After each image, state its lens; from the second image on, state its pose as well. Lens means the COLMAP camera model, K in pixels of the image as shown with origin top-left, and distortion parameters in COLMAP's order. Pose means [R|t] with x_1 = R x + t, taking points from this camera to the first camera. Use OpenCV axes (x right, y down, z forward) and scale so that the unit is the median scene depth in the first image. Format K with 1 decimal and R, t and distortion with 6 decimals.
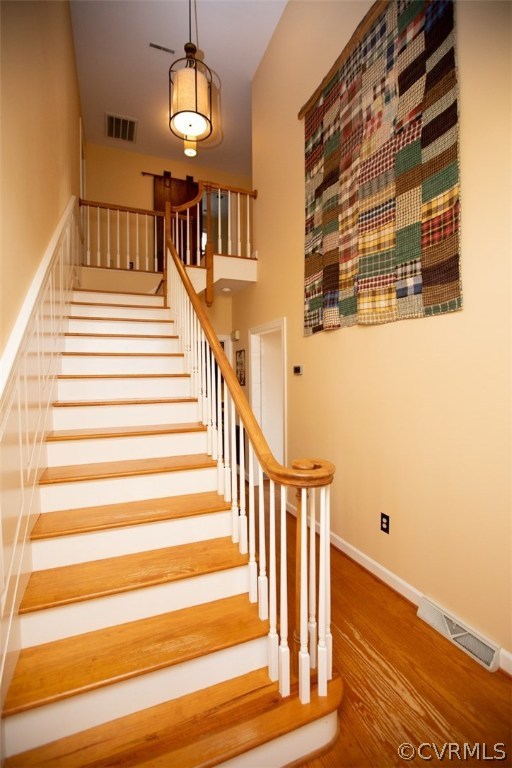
lens RADIAL K [[350.1, 0, 259.2], [0, 350.1, 381.7], [0, 0, 1]] dist [-0.032038, 0.008472]
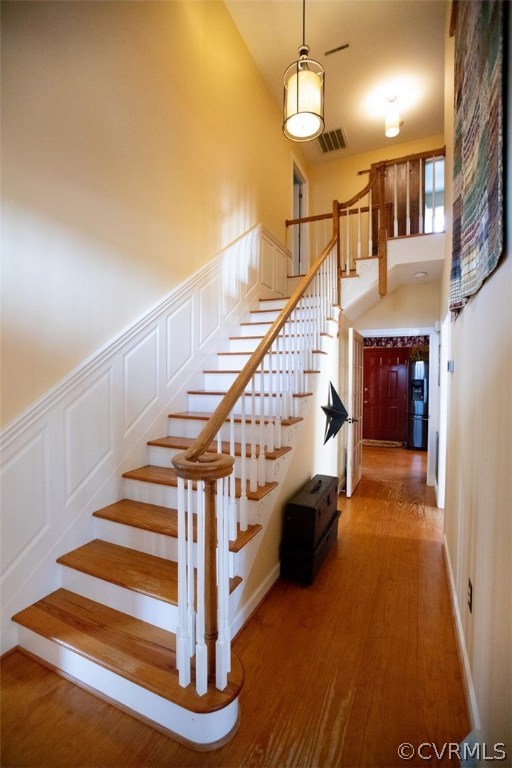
lens RADIAL K [[350.1, 0, 254.7], [0, 350.1, 380.9], [0, 0, 1]] dist [-0.032038, 0.008472]
pose [[0.667200, 0.023423, -0.744510, 0.767712], [-0.021570, 0.999694, 0.012122, -0.001632], [0.744566, 0.007971, 0.667501, 0.344667]]
